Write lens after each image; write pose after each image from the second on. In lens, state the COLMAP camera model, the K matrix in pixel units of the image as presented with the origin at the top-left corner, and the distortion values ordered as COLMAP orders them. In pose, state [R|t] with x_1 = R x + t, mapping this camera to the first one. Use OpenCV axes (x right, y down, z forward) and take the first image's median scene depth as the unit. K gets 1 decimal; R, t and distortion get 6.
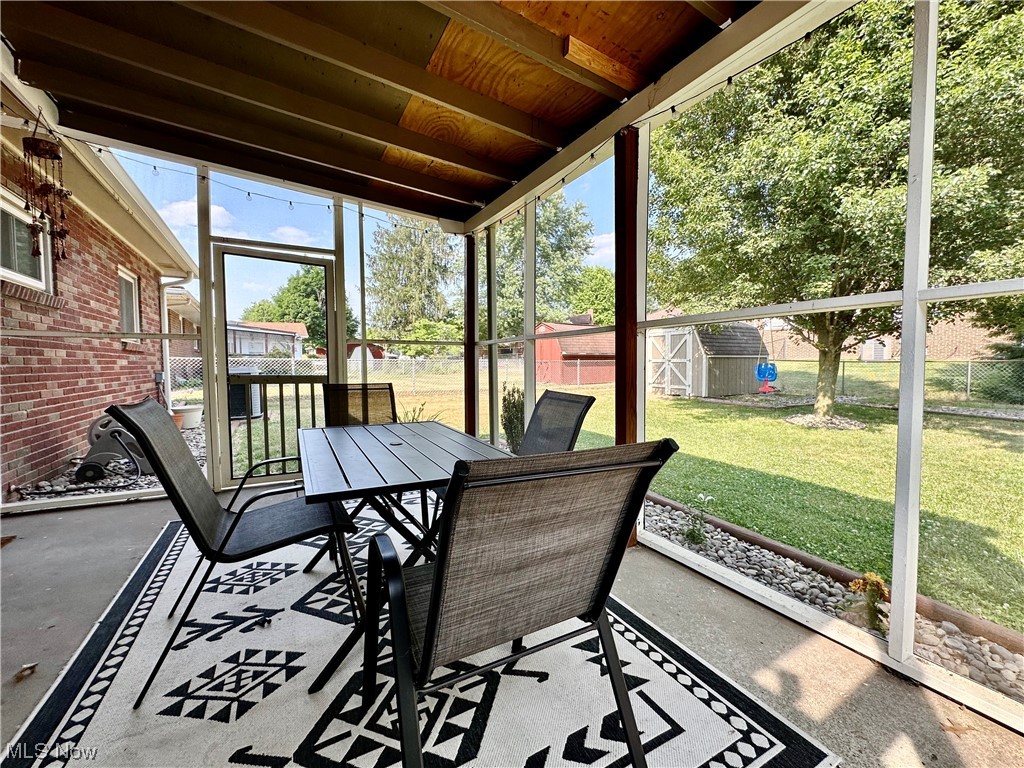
lens RADIAL K [[408.5, 0, 509.4], [0, 408.5, 386.4], [0, 0, 1]] dist [-0.003399, 0.001025]
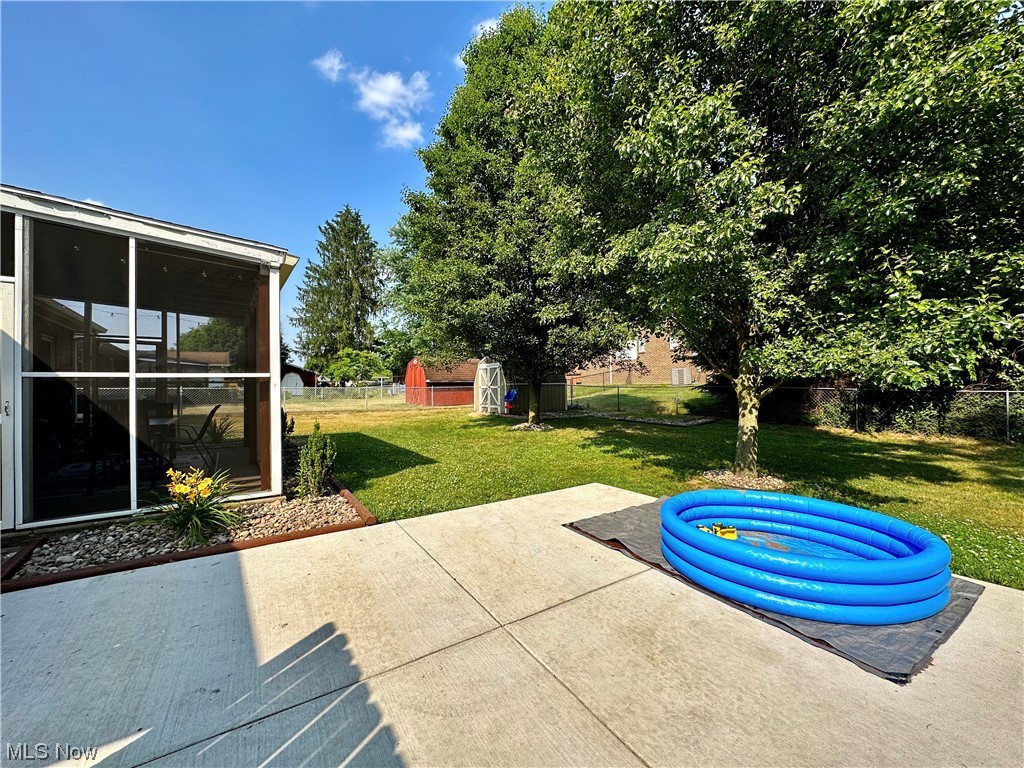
lens RADIAL K [[408.5, 0, 513.9], [0, 408.5, 384.6], [0, 0, 1]] dist [-0.003399, 0.001025]
pose [[0.994772, -0.003424, 0.102062, 0.310032], [0.009713, 0.998079, -0.061182, 0.010761], [-0.101656, 0.061854, 0.992895, -0.327909]]
